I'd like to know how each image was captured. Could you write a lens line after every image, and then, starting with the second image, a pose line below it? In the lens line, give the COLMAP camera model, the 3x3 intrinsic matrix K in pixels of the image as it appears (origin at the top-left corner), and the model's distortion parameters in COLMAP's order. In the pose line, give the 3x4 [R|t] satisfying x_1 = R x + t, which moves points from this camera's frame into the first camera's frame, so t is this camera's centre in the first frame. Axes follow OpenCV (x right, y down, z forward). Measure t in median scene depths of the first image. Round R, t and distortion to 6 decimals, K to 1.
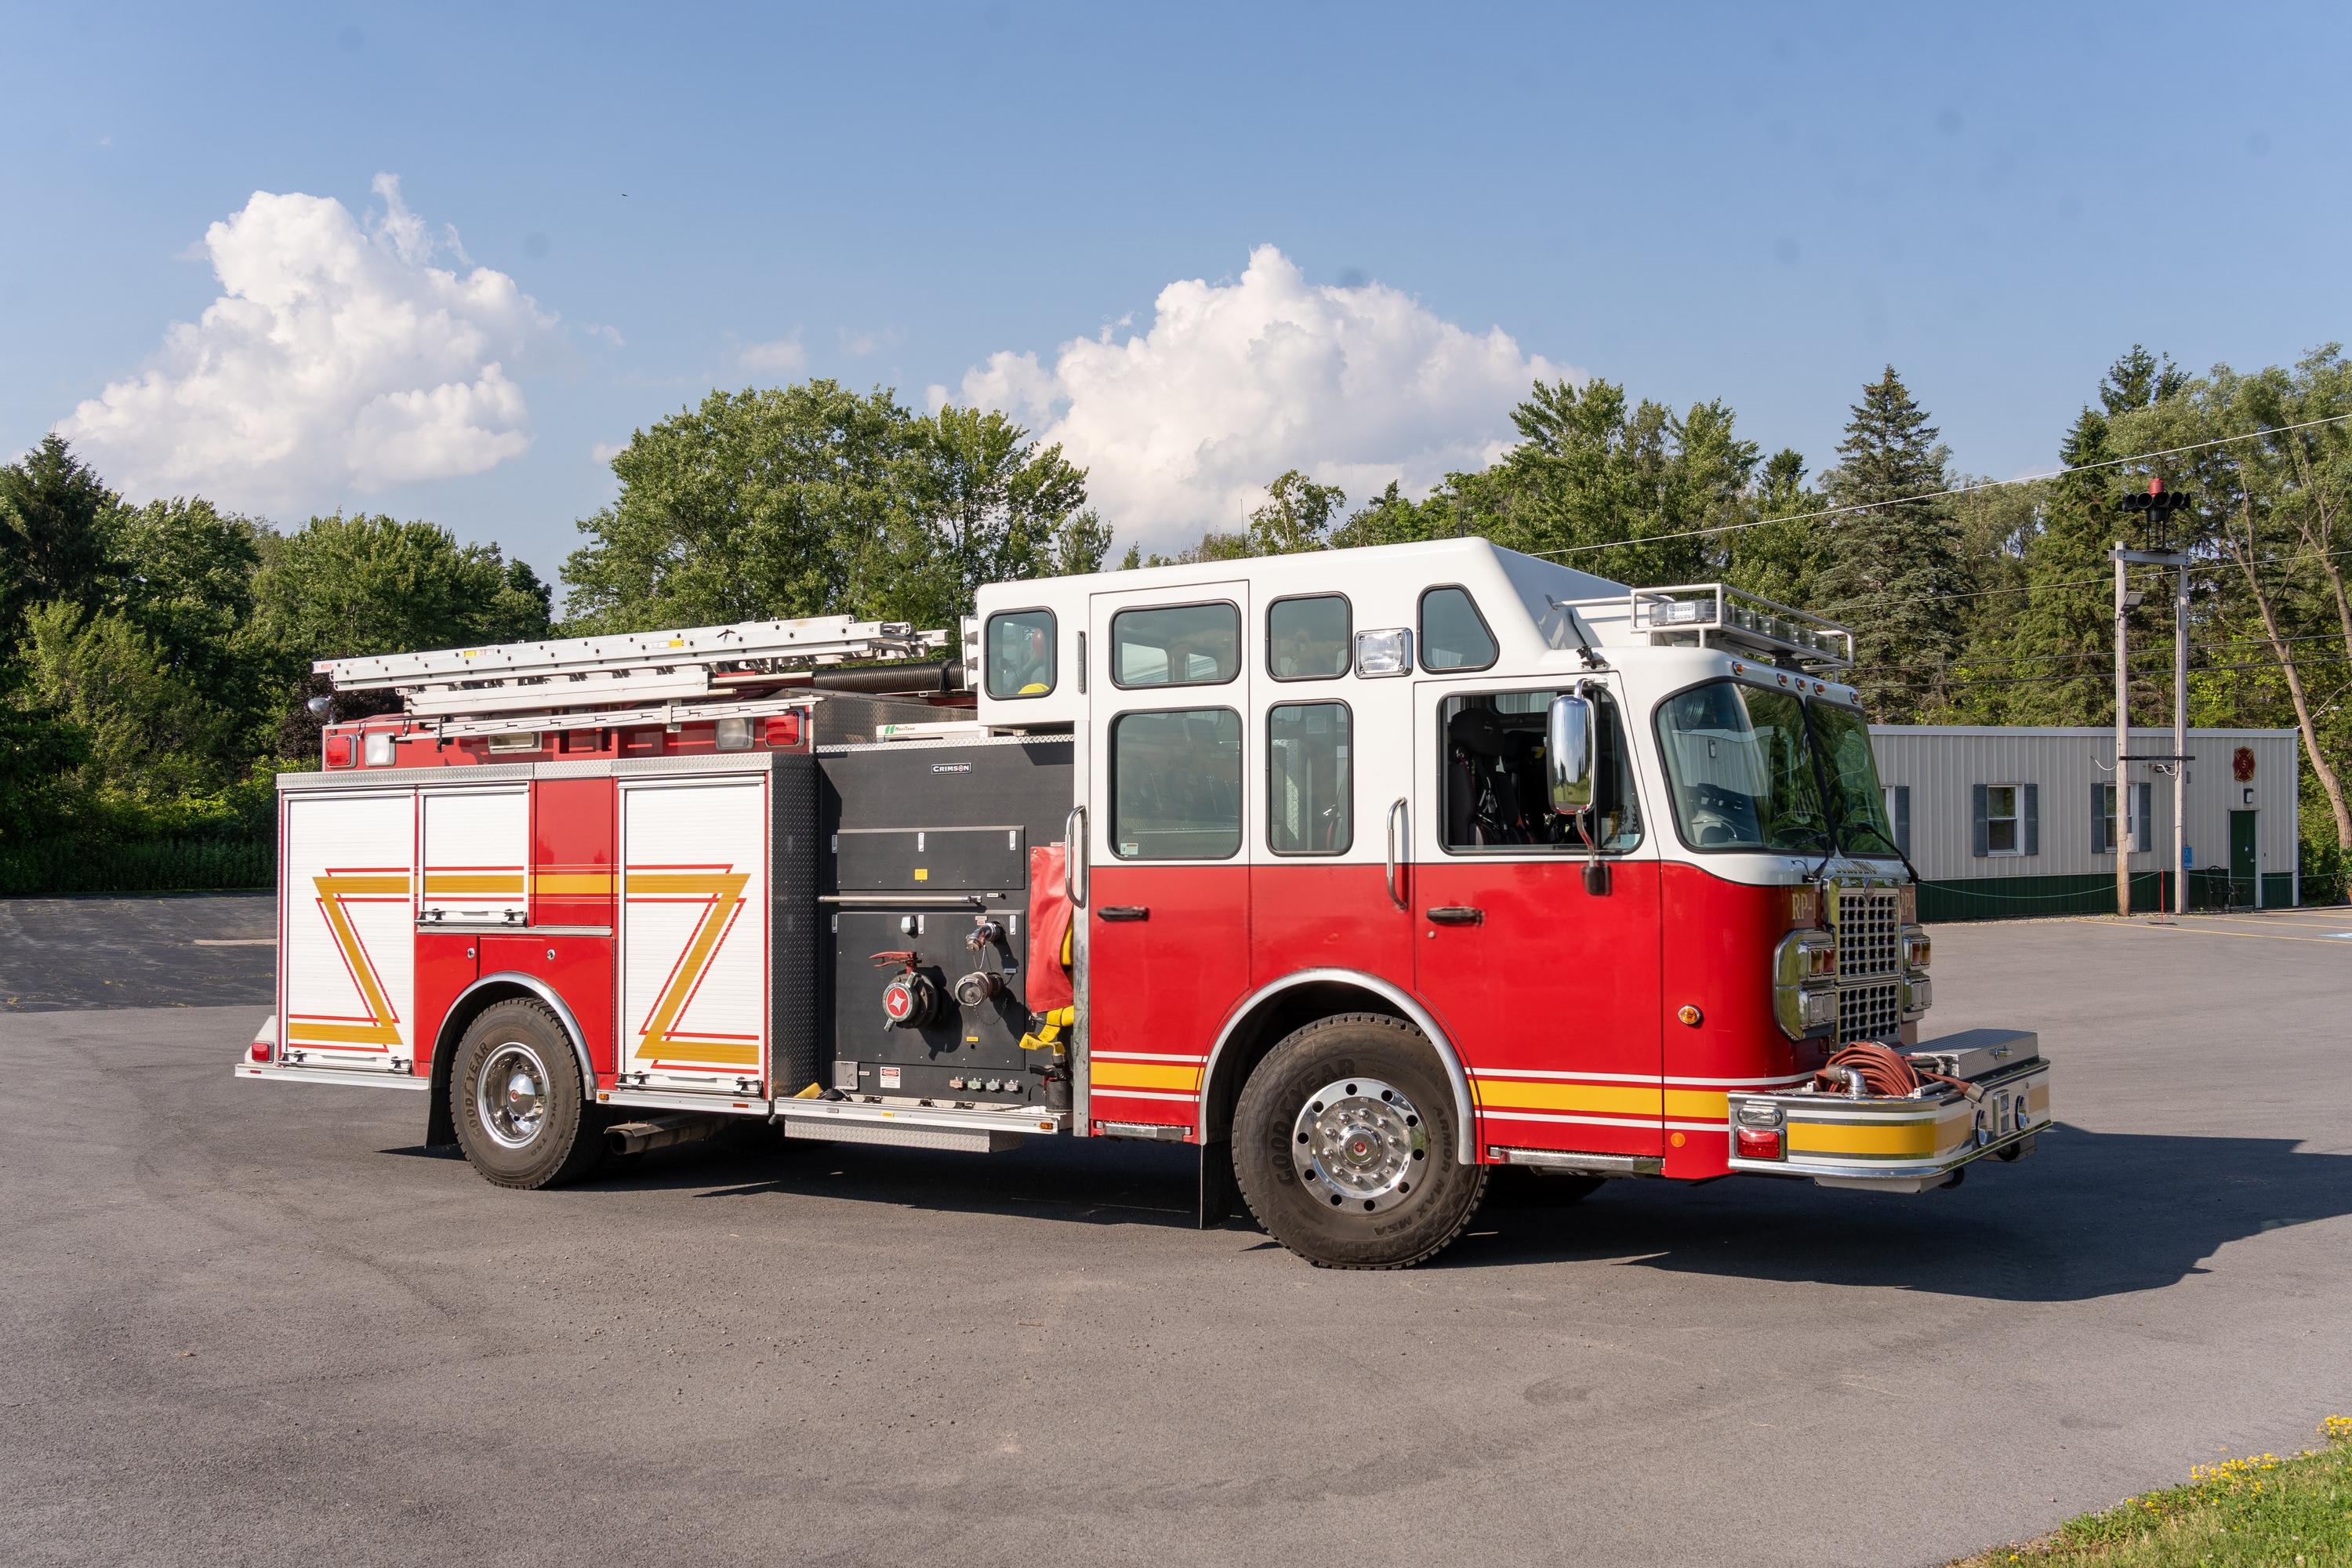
lens RADIAL K [[2245.2, 0, 1168.0], [0, 2245.2, 787.6], [0, 0, 1]] dist [0.007314, 0.003619]
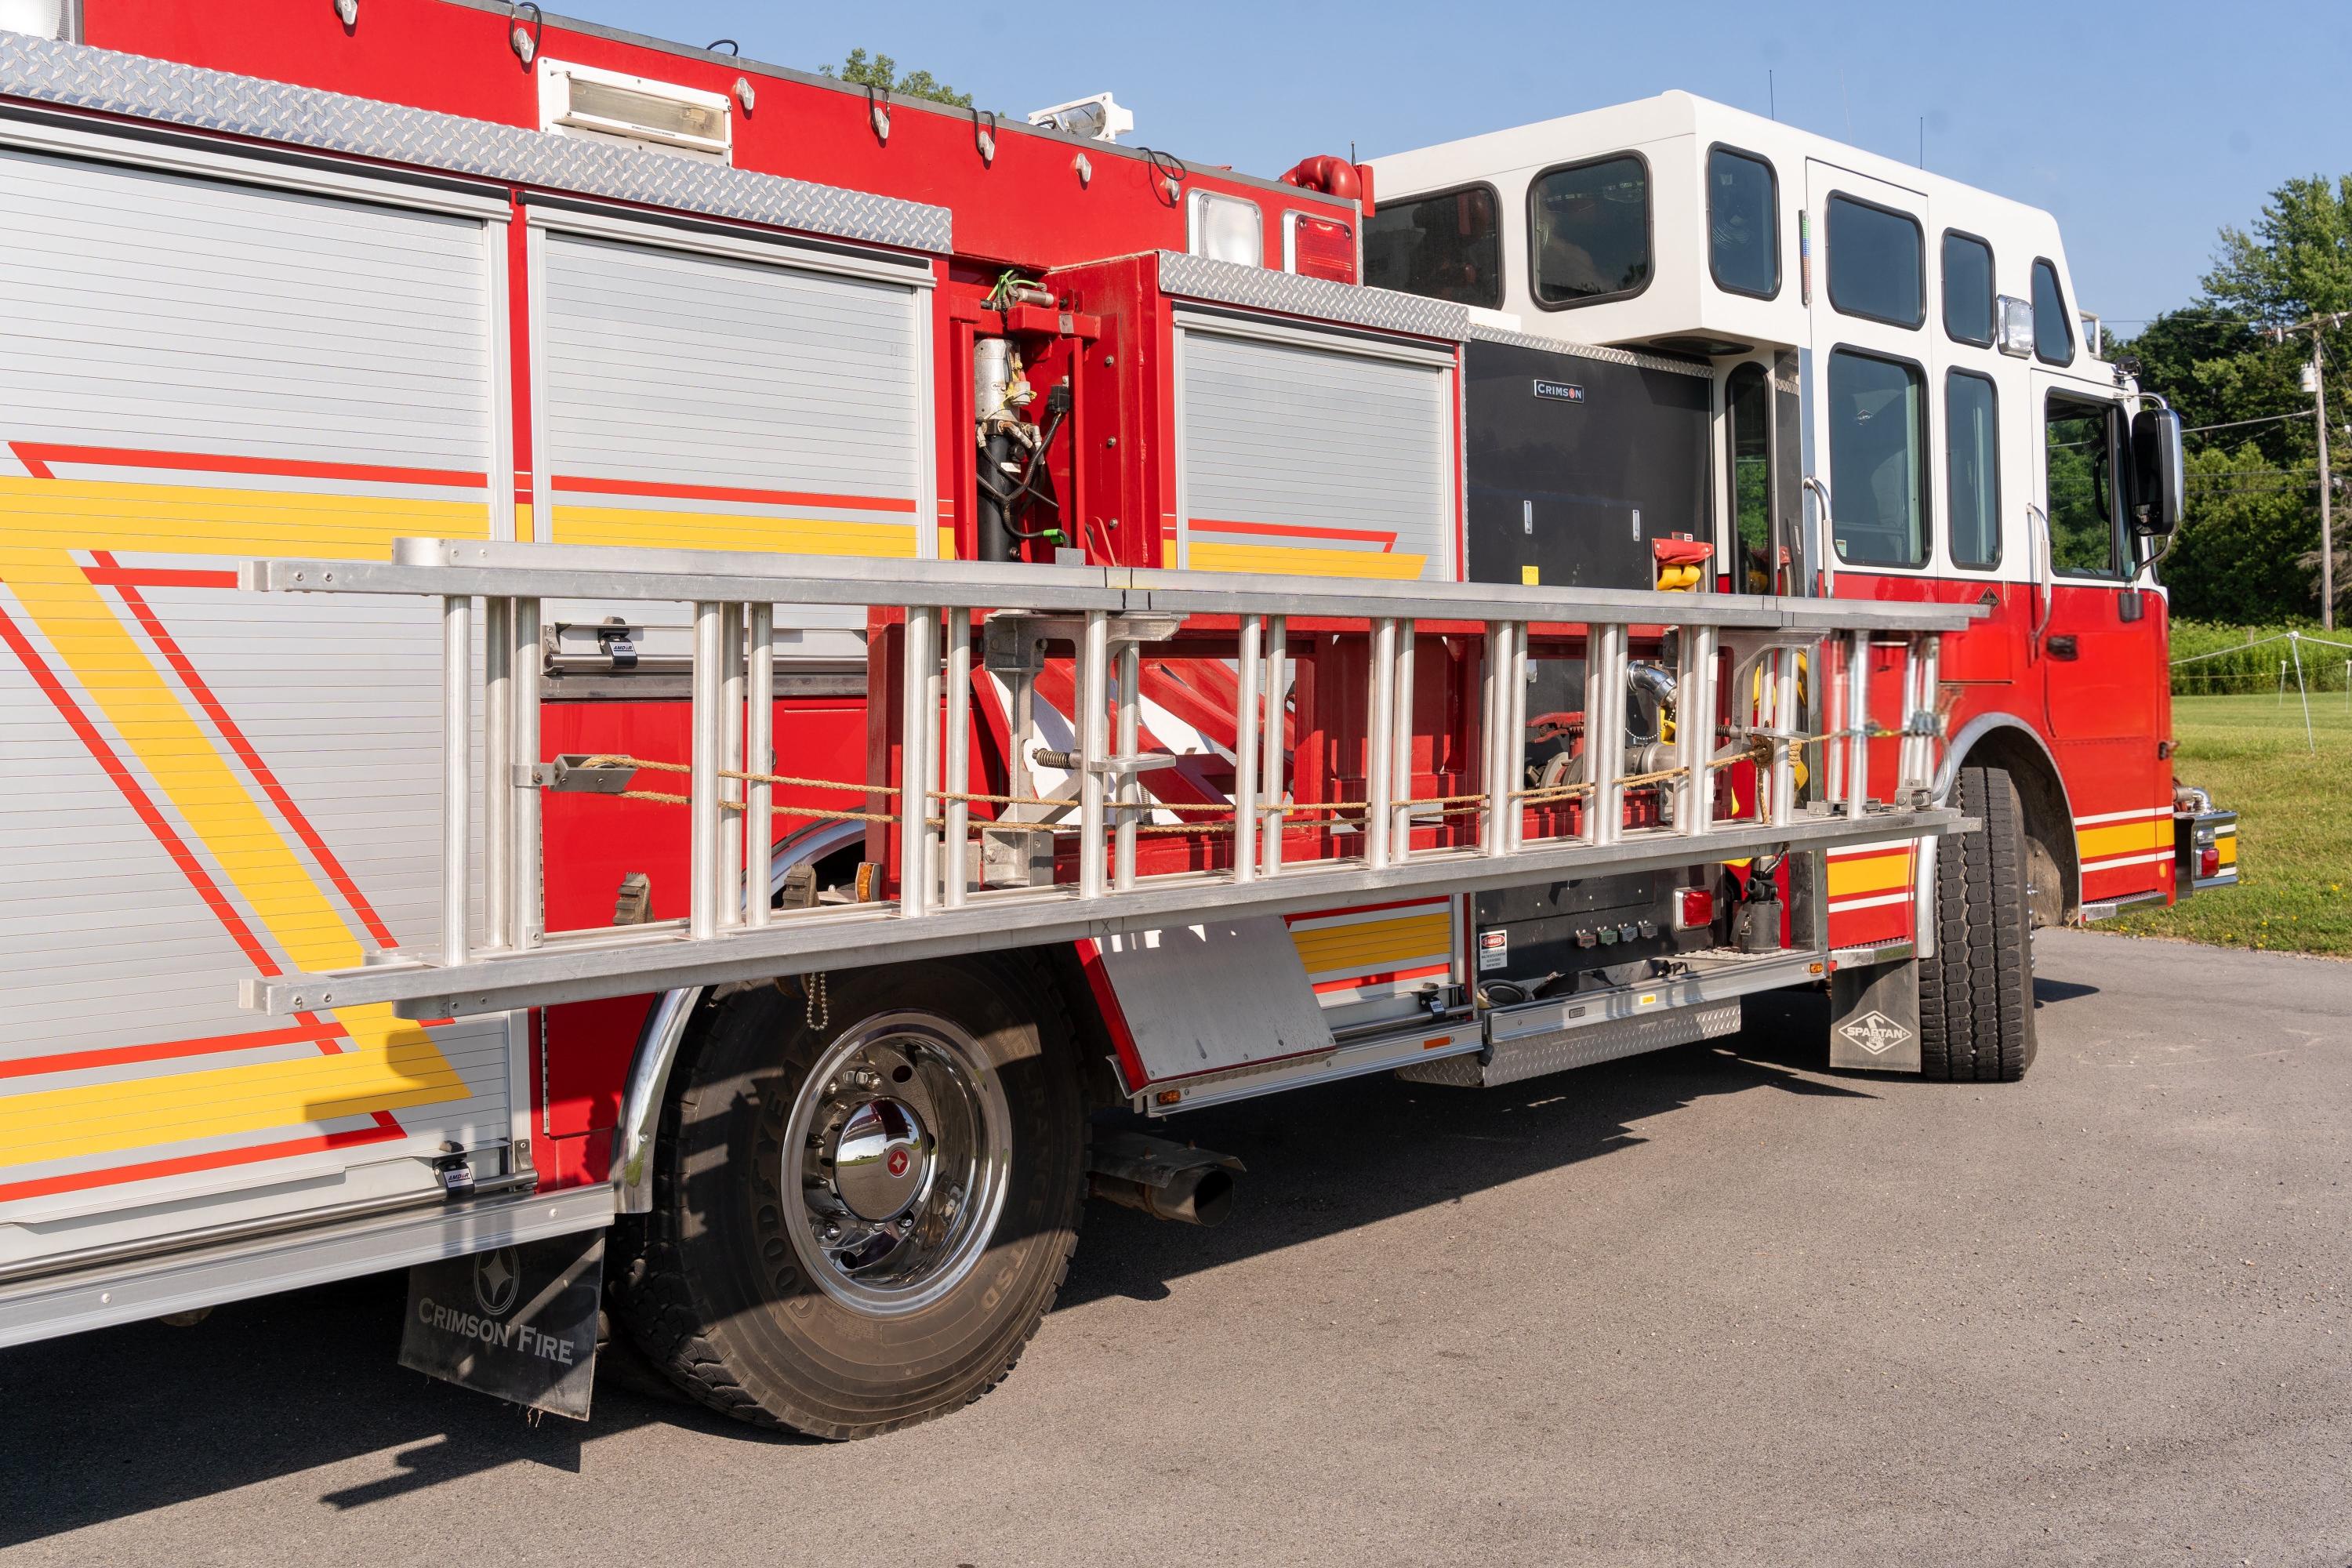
lens RADIAL K [[2465.2, 0, 1174.3], [0, 2465.2, 781.1], [0, 0, 1]] dist [0.001004, 0.010920]
pose [[0.155784, -0.021640, 0.987554, -0.713261], [-0.012546, 0.999636, 0.023884, 0.074510], [-0.987712, -0.016110, 0.155455, 0.974186]]
